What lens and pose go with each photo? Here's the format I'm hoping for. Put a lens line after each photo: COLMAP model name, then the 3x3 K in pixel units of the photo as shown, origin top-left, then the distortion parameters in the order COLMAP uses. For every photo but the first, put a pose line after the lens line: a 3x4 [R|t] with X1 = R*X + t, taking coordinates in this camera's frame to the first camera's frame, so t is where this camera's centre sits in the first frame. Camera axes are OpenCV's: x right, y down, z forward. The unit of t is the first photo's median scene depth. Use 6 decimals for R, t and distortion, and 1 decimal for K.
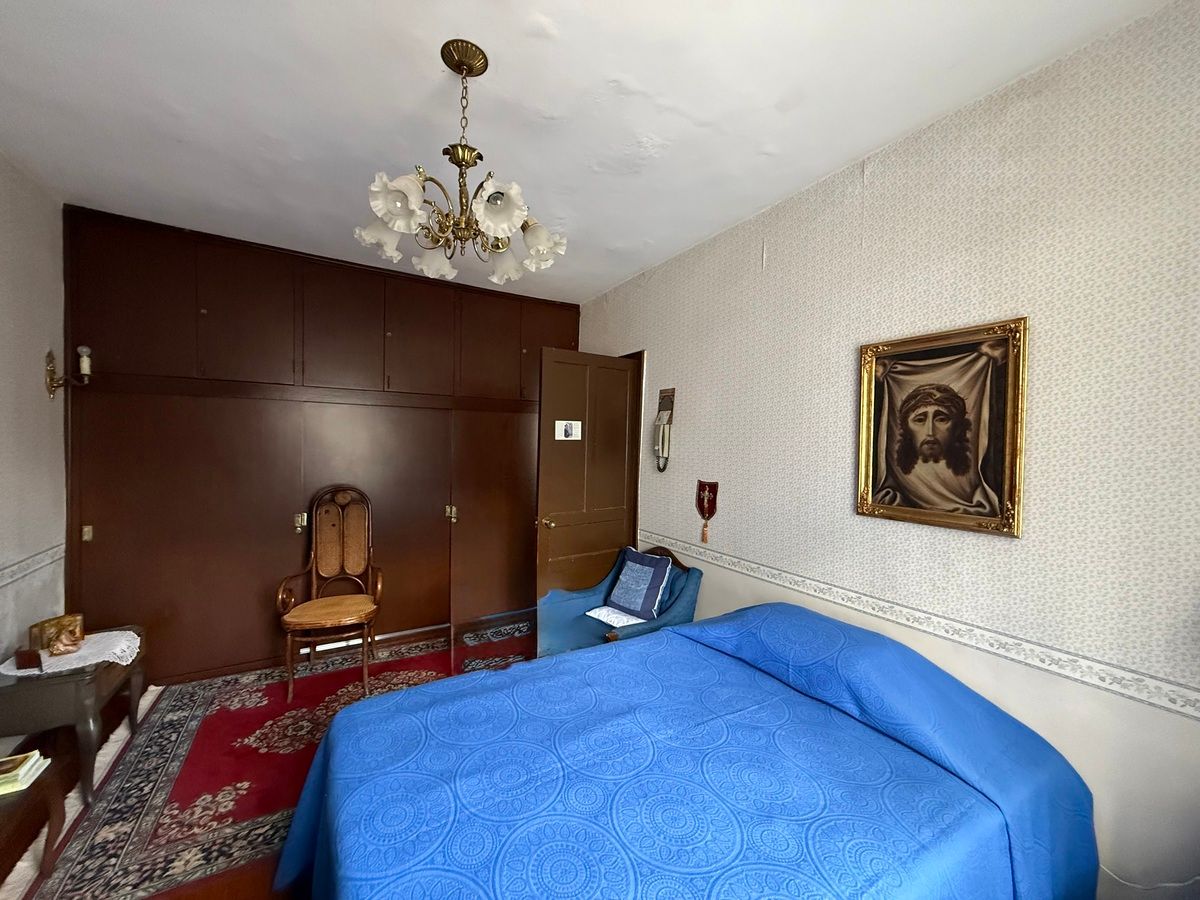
lens RADIAL K [[475.5, 0, 600.0], [0, 475.5, 450.0], [0, 0, 1]] dist [0.001408, 0.000135]
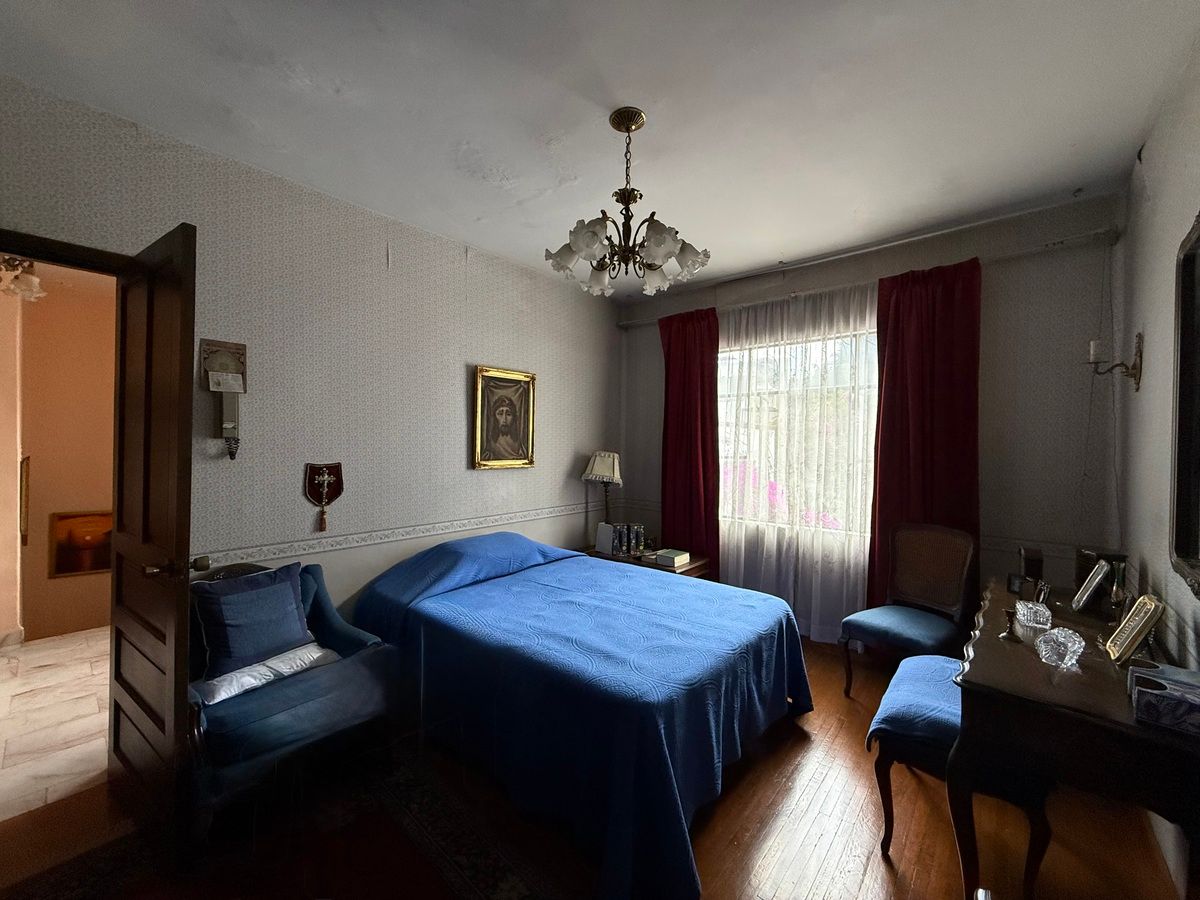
lens RADIAL K [[475.5, 0, 600.0], [0, 475.5, 450.0], [0, 0, 1]] dist [0.001408, 0.000135]
pose [[-0.319284, -0.040395, 0.946798, -1.202954], [-0.003621, 0.999136, 0.041407, 0.000769], [-0.947652, 0.009792, -0.319154, 1.187963]]
